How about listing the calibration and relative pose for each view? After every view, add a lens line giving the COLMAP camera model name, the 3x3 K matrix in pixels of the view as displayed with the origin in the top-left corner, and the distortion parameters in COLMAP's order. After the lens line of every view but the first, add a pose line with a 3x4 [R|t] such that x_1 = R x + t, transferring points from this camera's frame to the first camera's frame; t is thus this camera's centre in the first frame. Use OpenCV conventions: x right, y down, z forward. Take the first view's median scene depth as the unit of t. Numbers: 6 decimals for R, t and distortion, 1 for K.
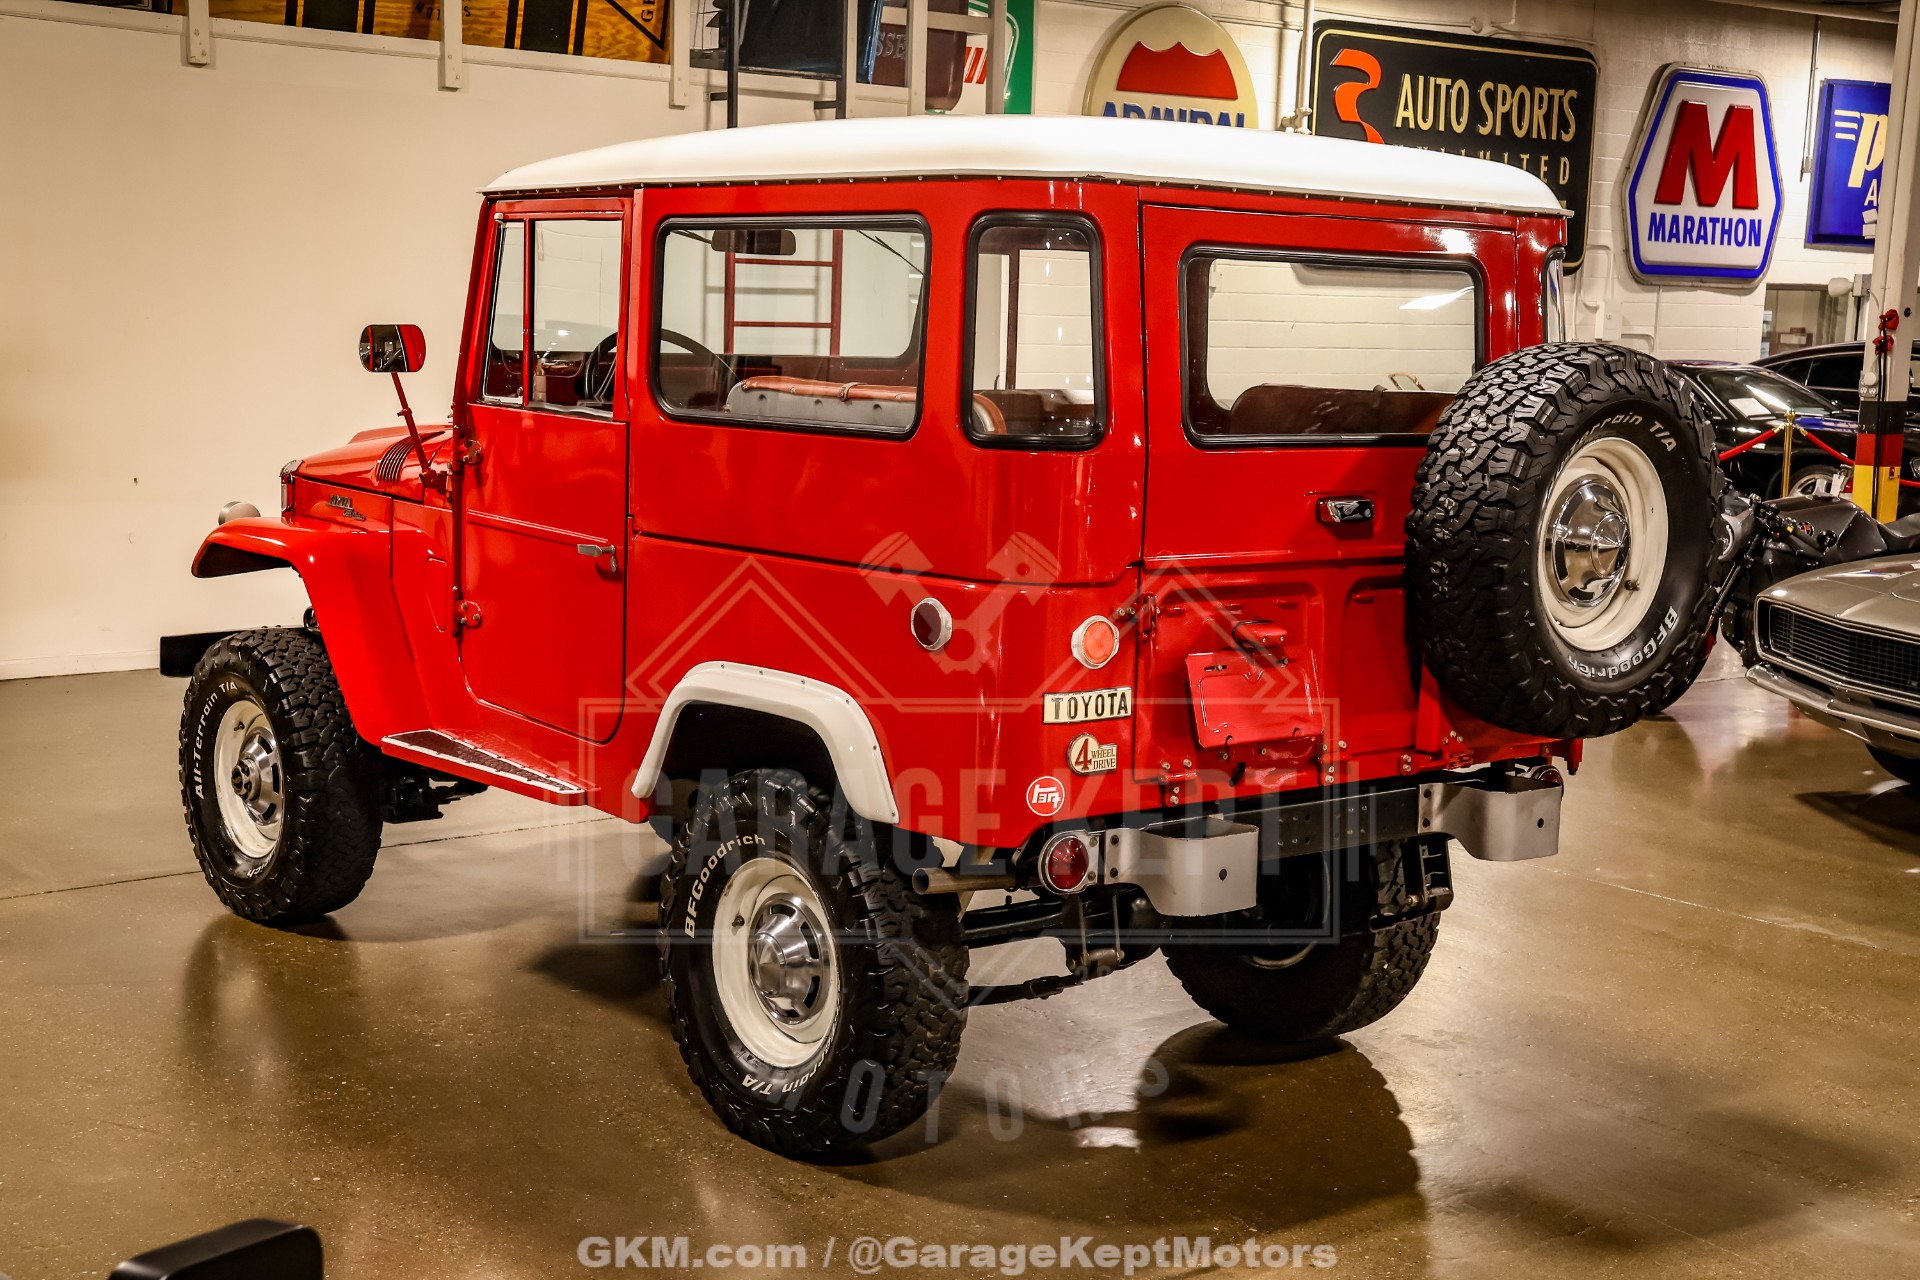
lens RADIAL K [[2604.7, 0, 966.5], [0, 2604.7, 636.6], [0, 0, 1]] dist [0.079157, 0.186992]
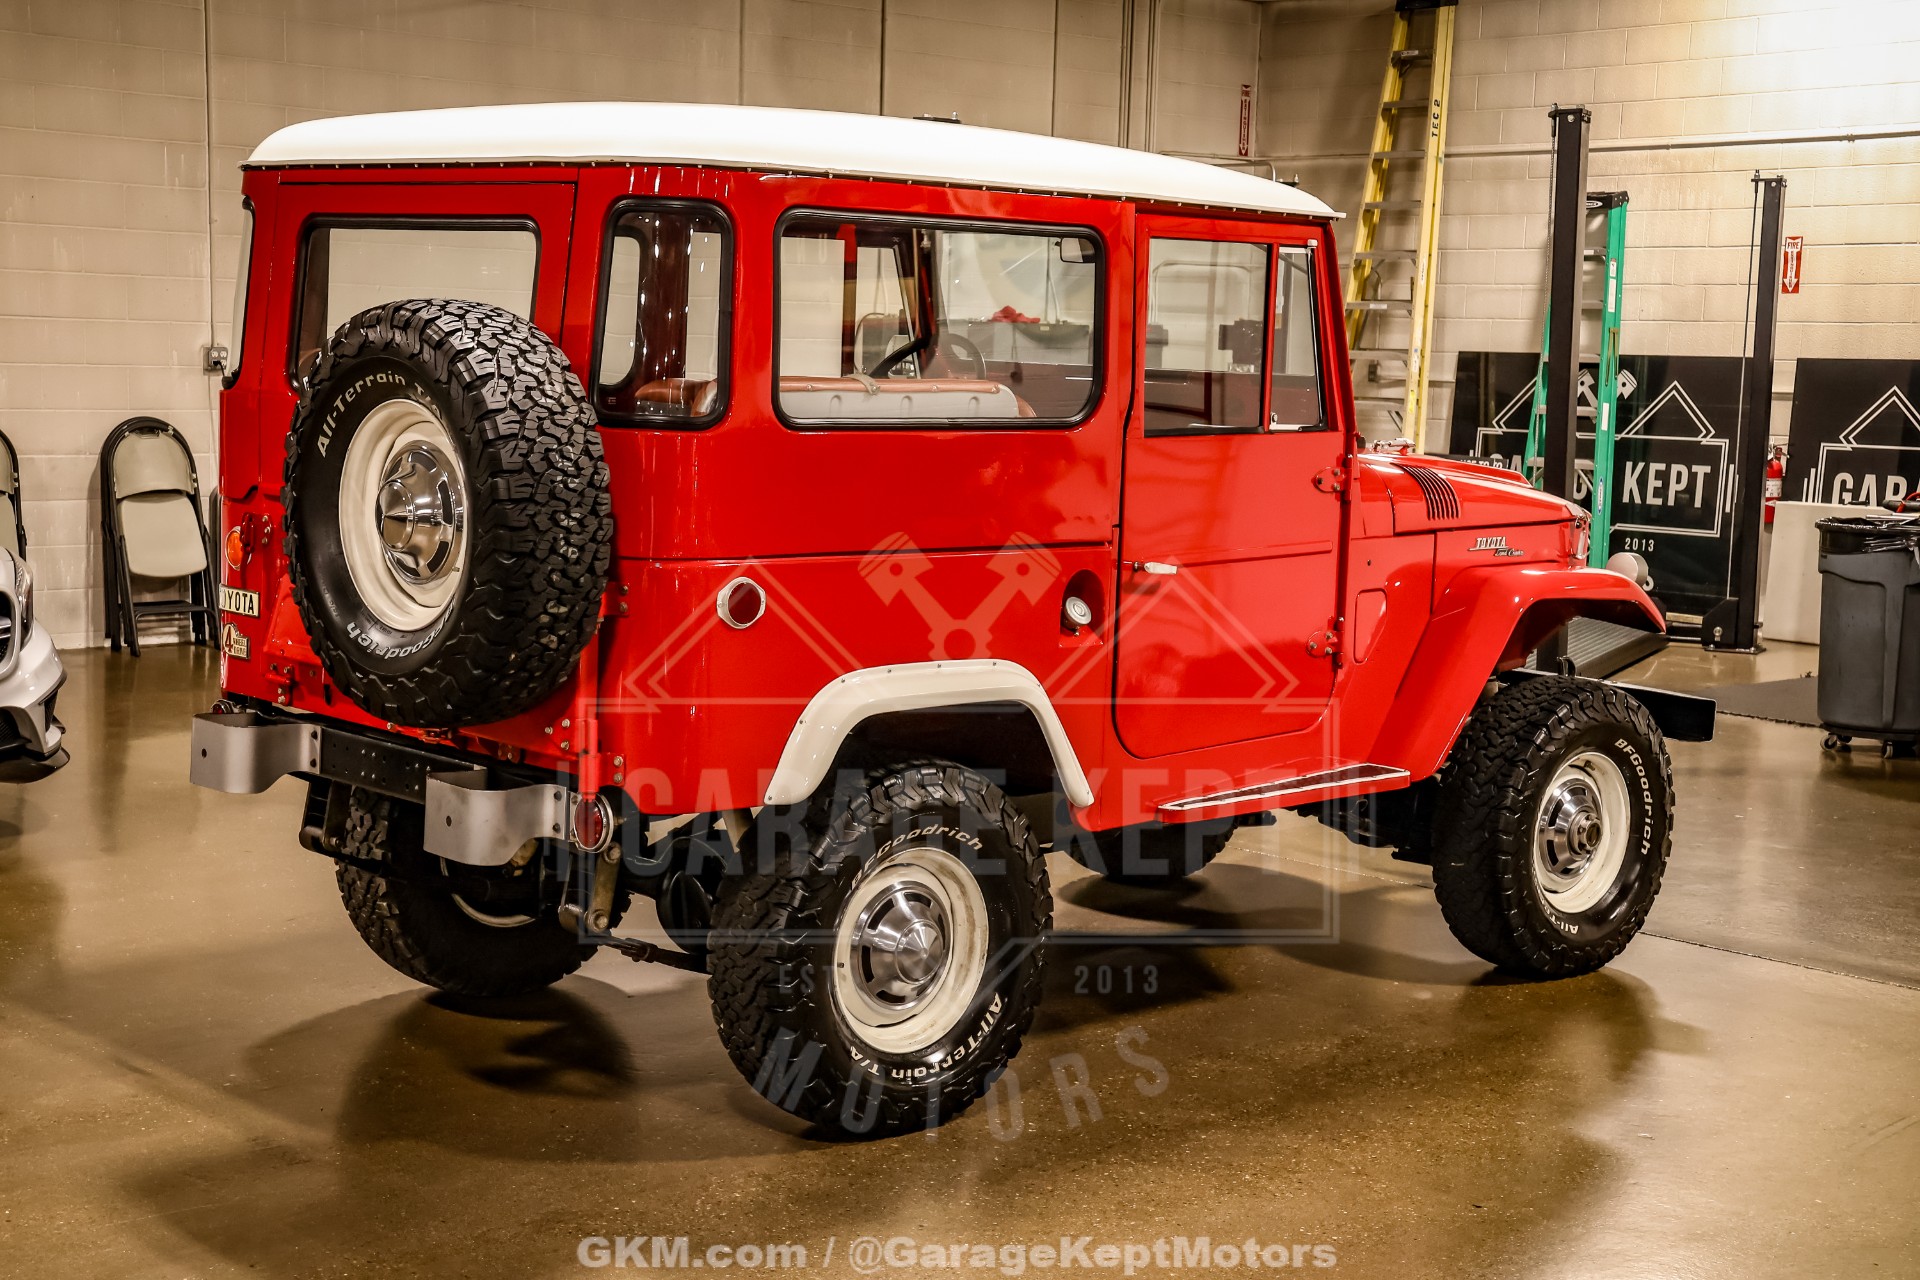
lens RADIAL K [[2793.2, 0, 945.6], [0, 2793.2, 645.1], [0, 0, 1]] dist [0.120747, 0.243206]
pose [[0.037735, 0.084550, -0.995704, 1.242263], [-0.156800, 0.984572, 0.077663, -0.097111], [0.986909, 0.153196, 0.050410, 1.145774]]
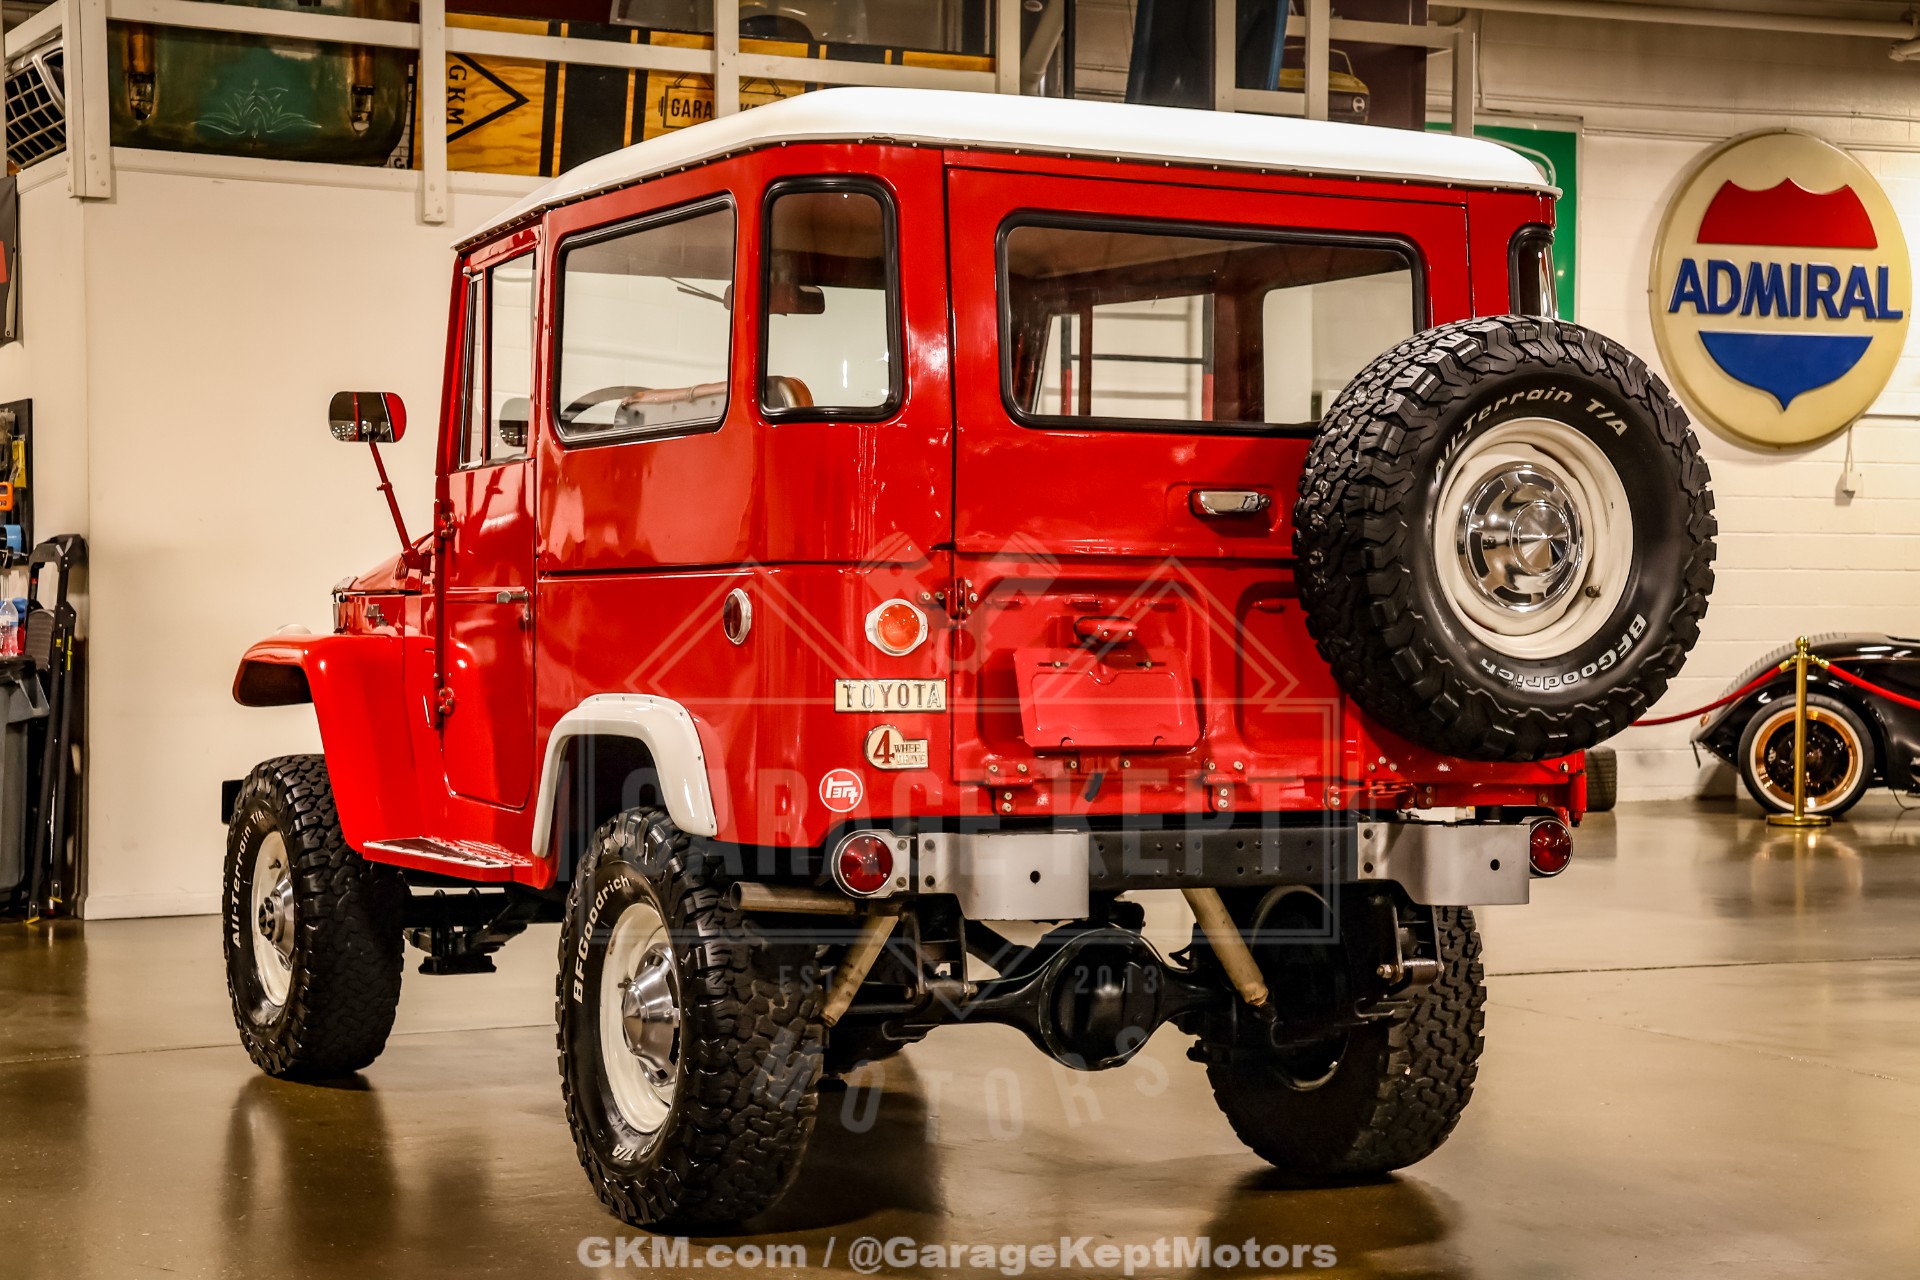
lens RADIAL K [[3500.2, 0, 965.7], [0, 3500.2, 637.1], [0, 0, 1]] dist [0.209151, 0.482321]
pose [[0.972830, -0.024967, -0.230171, 0.329262], [-0.003848, 0.992287, -0.123900, 0.146277], [0.231489, 0.121419, 0.965231, -0.190414]]
